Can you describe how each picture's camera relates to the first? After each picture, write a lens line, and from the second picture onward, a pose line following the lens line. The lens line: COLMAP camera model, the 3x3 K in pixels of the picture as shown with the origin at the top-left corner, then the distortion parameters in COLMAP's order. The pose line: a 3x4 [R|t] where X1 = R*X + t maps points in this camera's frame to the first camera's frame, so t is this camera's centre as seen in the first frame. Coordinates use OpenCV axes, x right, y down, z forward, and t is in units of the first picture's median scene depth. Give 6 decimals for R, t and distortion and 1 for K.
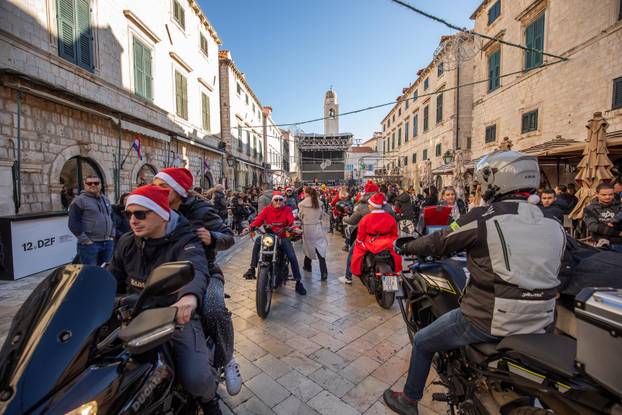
lens RADIAL K [[284.6, 0, 311.0], [0, 284.6, 207.5], [0, 0, 1]] dist [-0.016787, 0.000811]
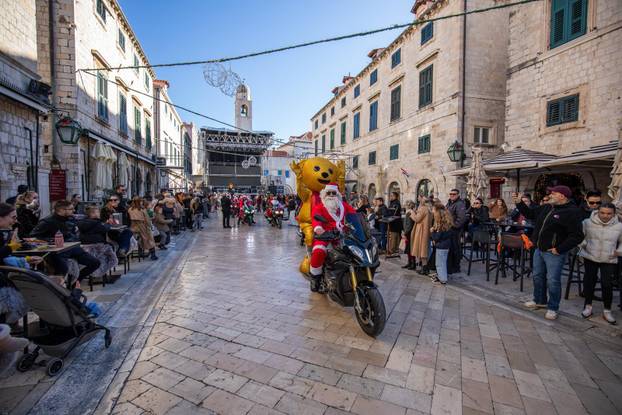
lens RADIAL K [[284.6, 0, 311.0], [0, 284.6, 207.5], [0, 0, 1]] dist [-0.016787, 0.000811]
pose [[0.945561, 0.002038, 0.325438, -0.036405], [0.007218, 0.999603, -0.027232, -0.016442], [-0.325364, 0.028098, 0.945171, 0.272269]]
